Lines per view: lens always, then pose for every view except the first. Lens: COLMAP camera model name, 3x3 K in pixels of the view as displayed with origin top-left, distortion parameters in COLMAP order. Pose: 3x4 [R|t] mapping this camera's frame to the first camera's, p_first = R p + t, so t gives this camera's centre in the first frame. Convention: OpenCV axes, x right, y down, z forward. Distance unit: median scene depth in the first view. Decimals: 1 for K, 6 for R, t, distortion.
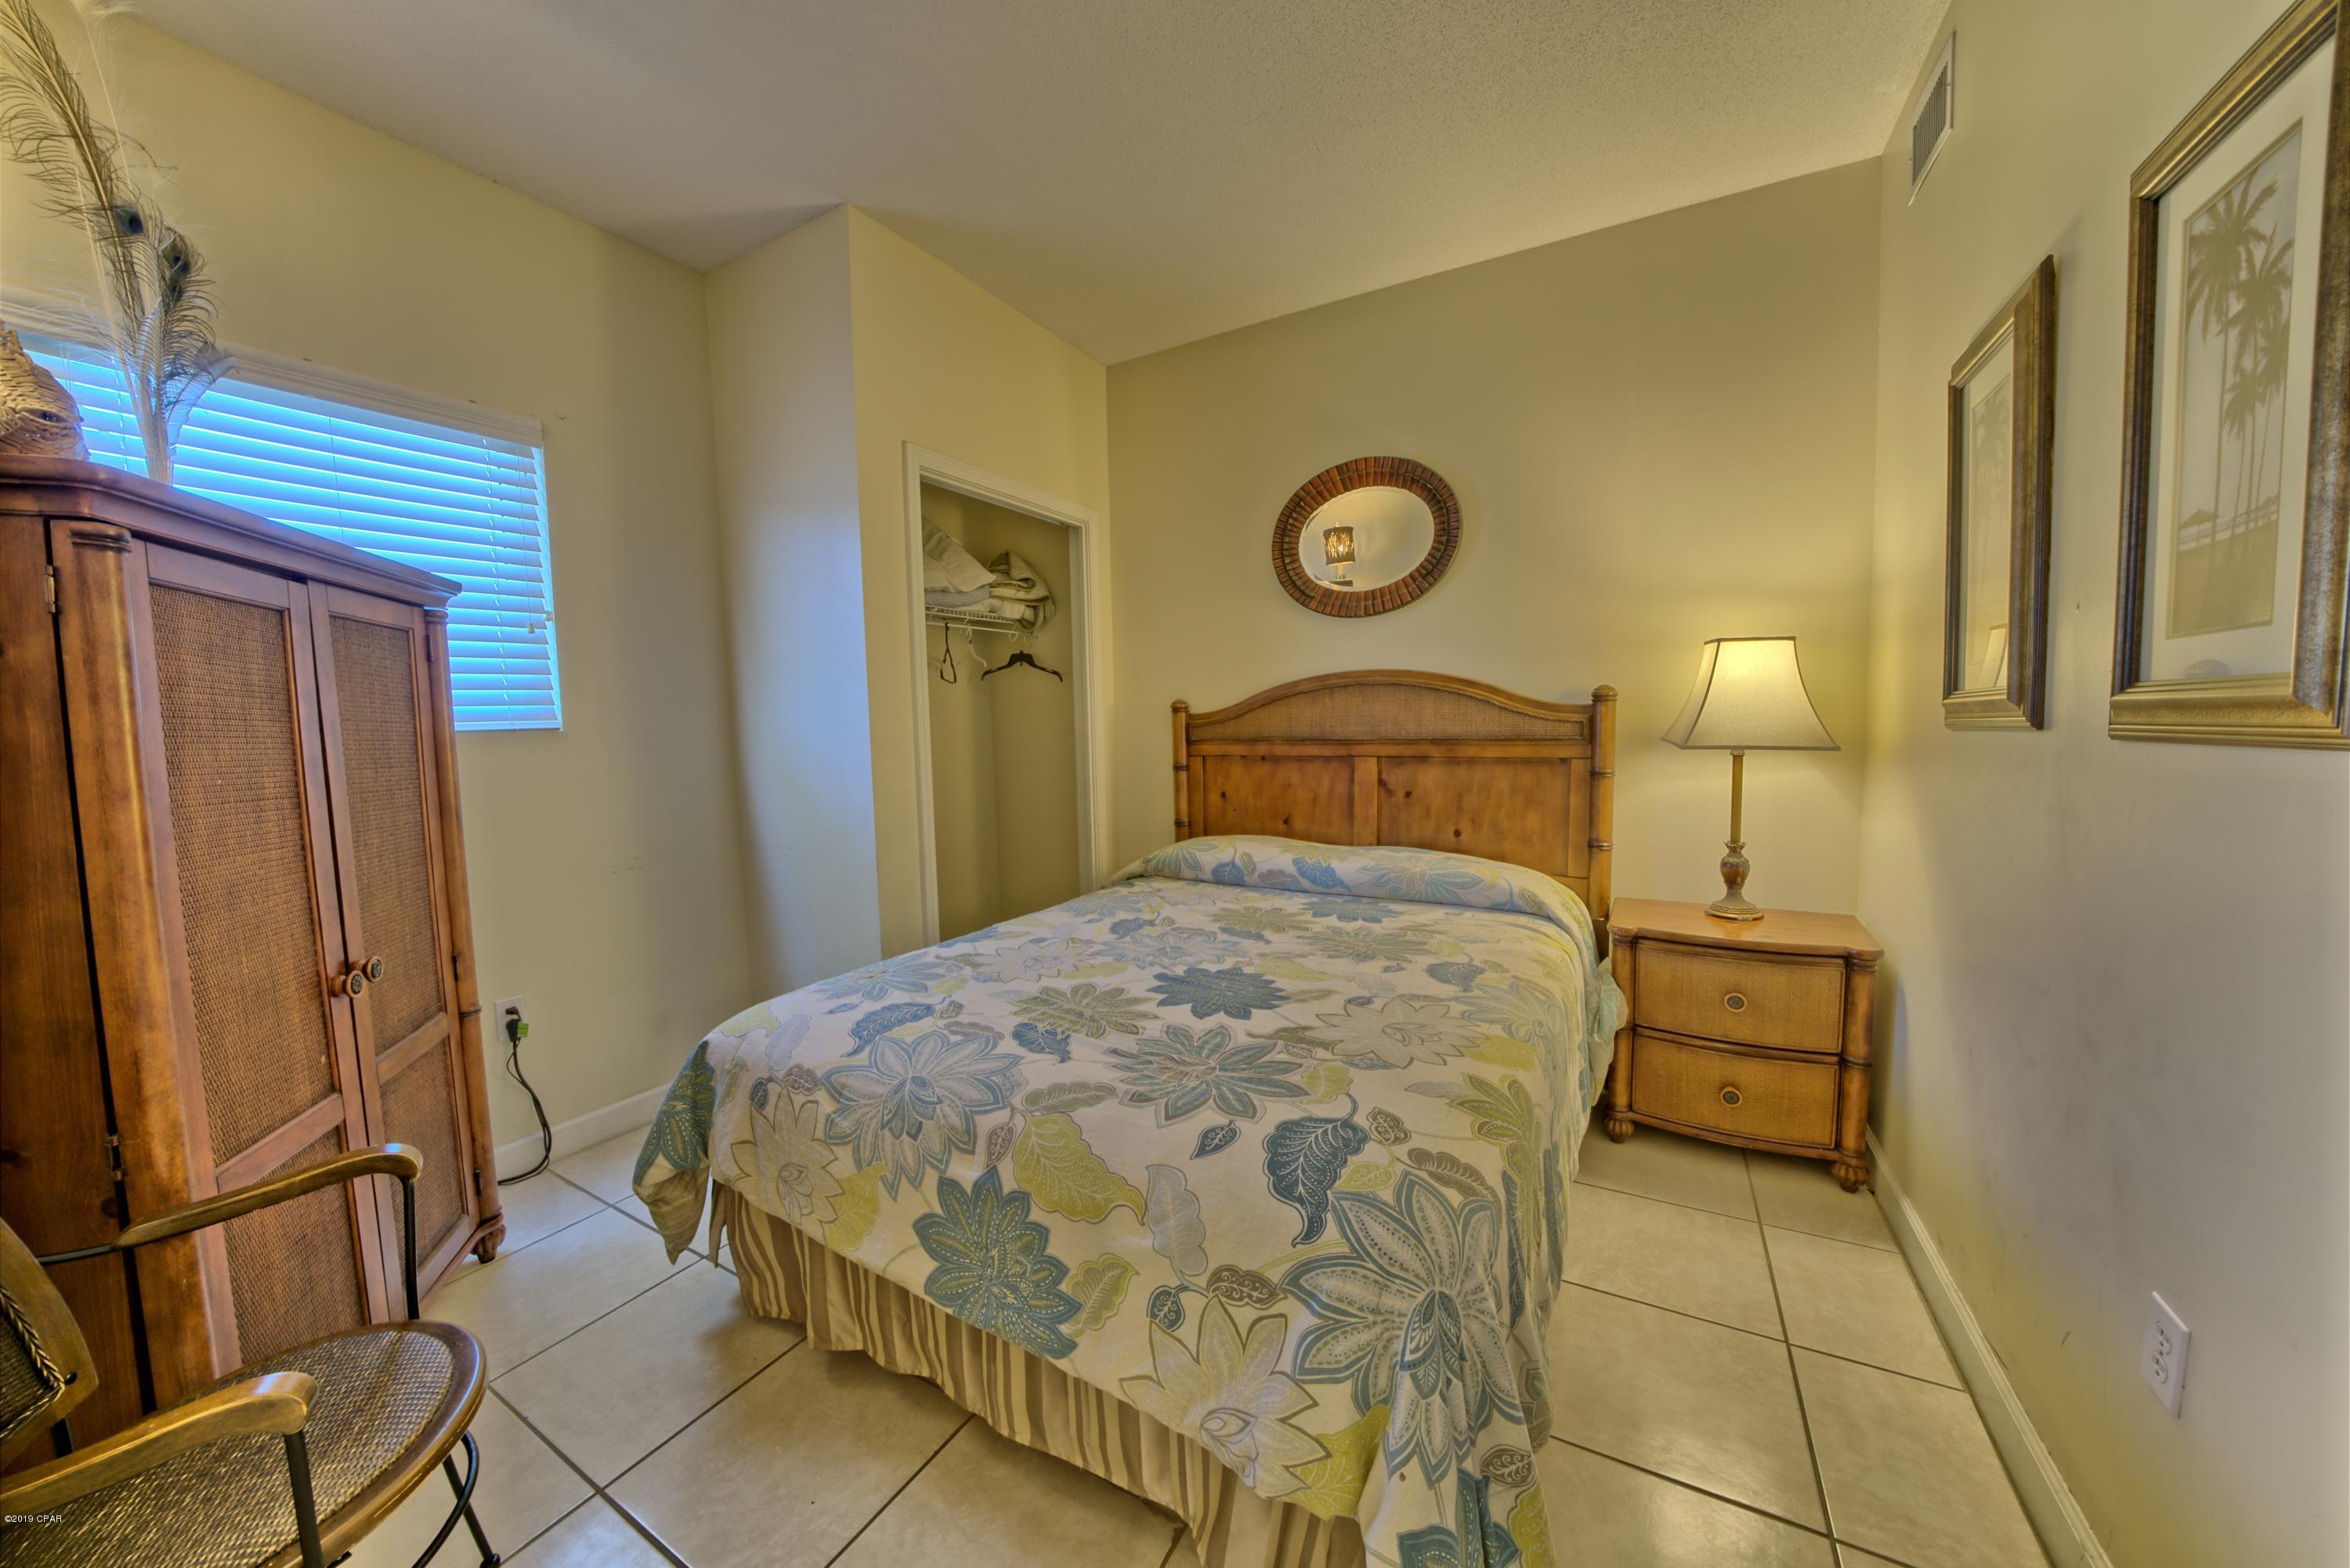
lens RADIAL K [[812.0, 0, 1163.9], [0, 812.0, 782.7], [0, 0, 1]] dist [-0.020255, 0.001894]
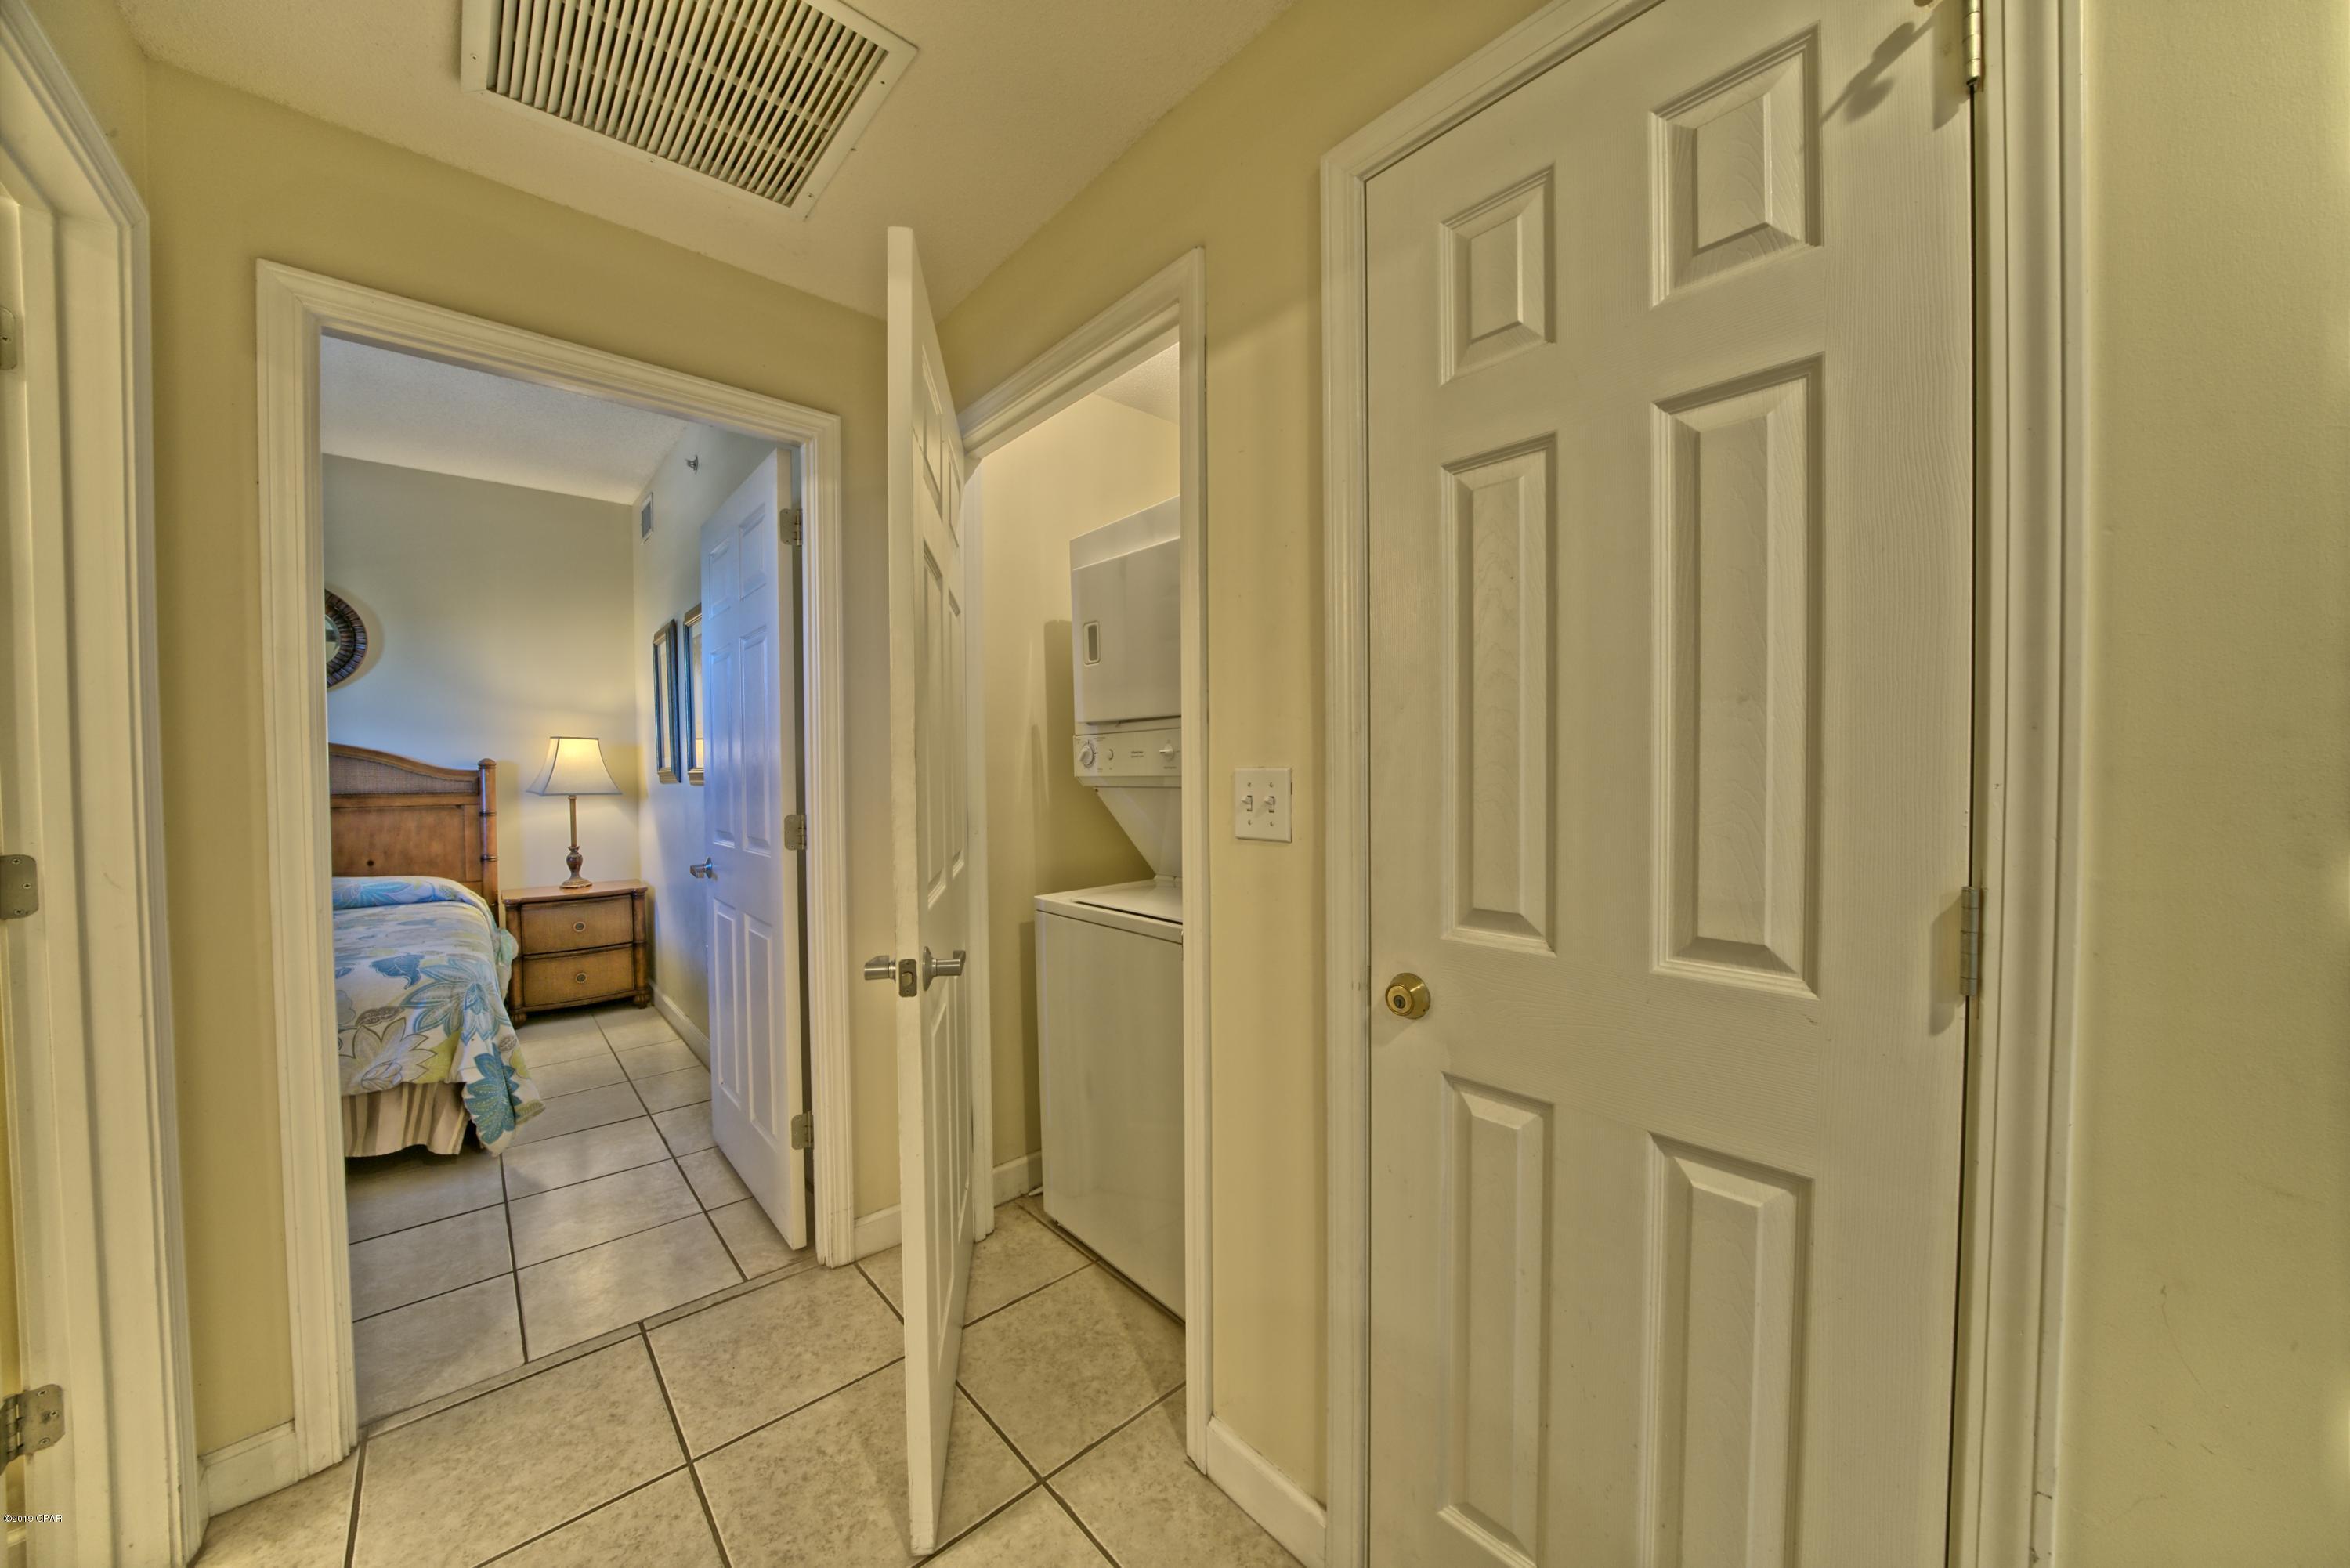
lens RADIAL K [[812.0, 0, 1167.4], [0, 812.0, 787.3], [0, 0, 1]] dist [-0.020255, 0.001894]
pose [[0.308816, -0.004900, 0.951109, -0.643456], [0.076917, 0.996840, -0.019839, 0.083818], [-0.948006, 0.079283, 0.308217, -0.900300]]
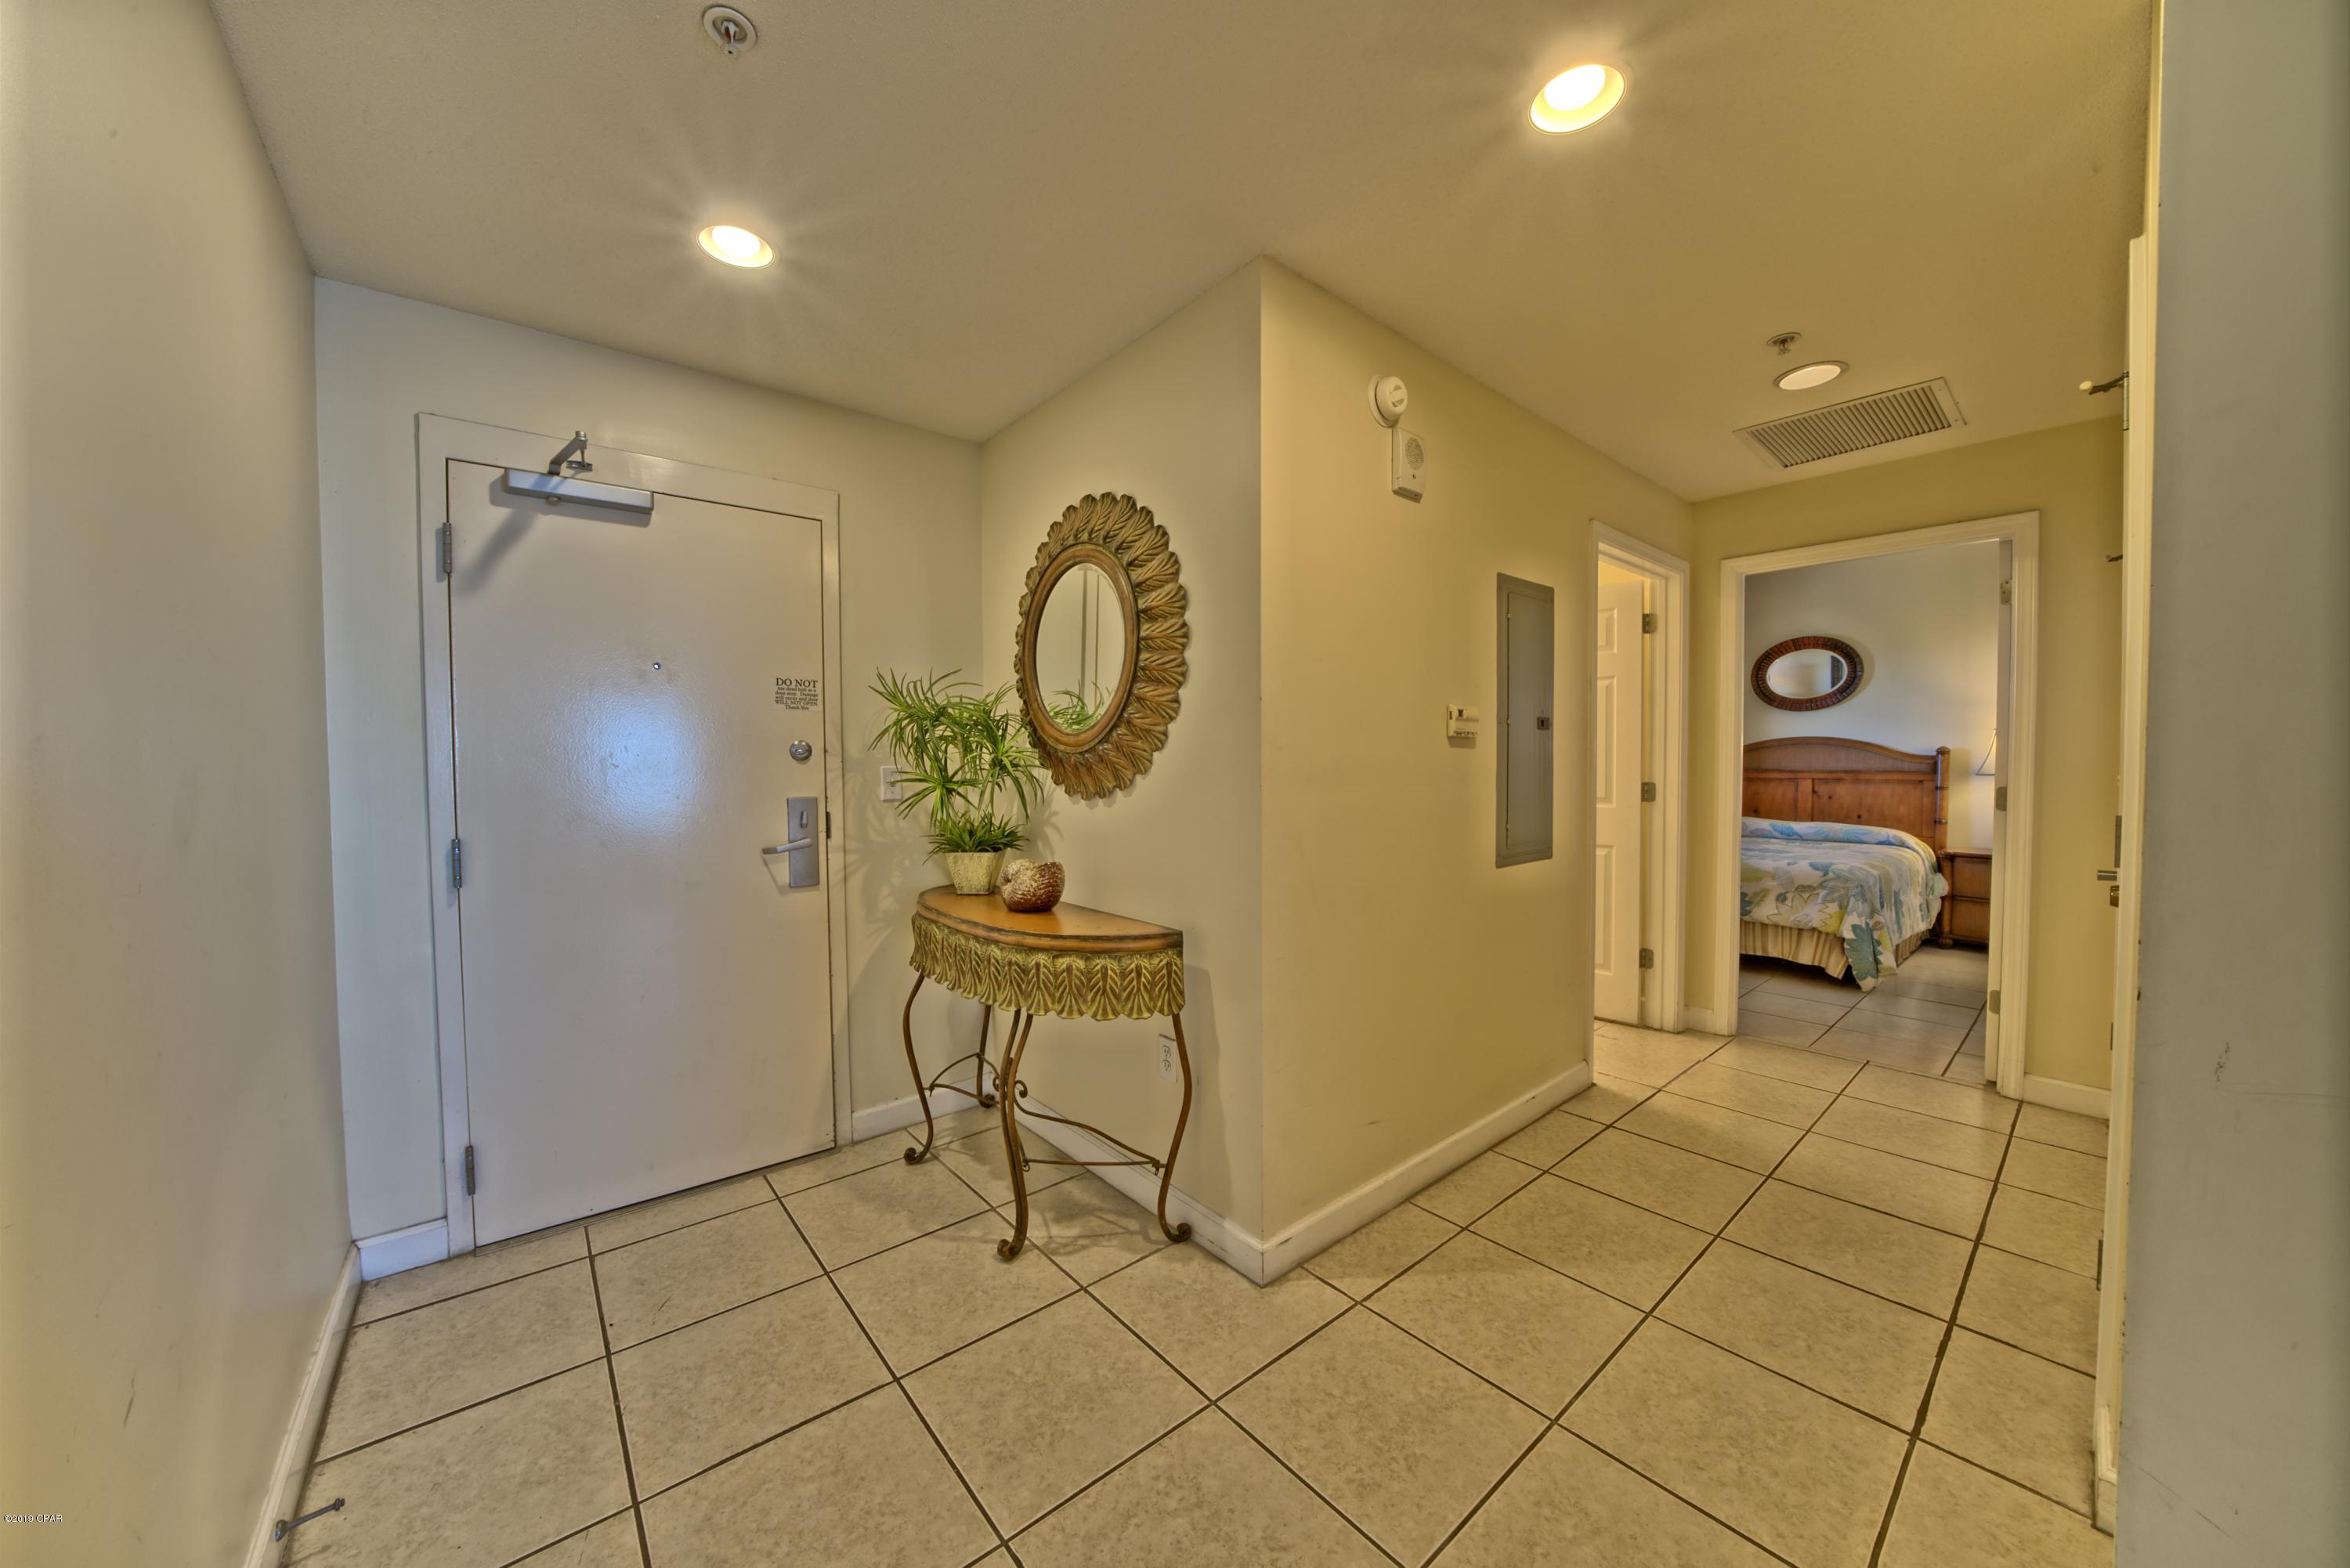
lens RADIAL K [[812.0, 0, 1178.9], [0, 812.0, 787.9], [0, 0, 1]] dist [-0.020255, 0.001894]
pose [[0.941370, 0.027375, -0.336263, -0.754916], [-0.041517, 0.998527, -0.034938, 0.171309], [0.334812, 0.046850, 0.941120, -1.942254]]
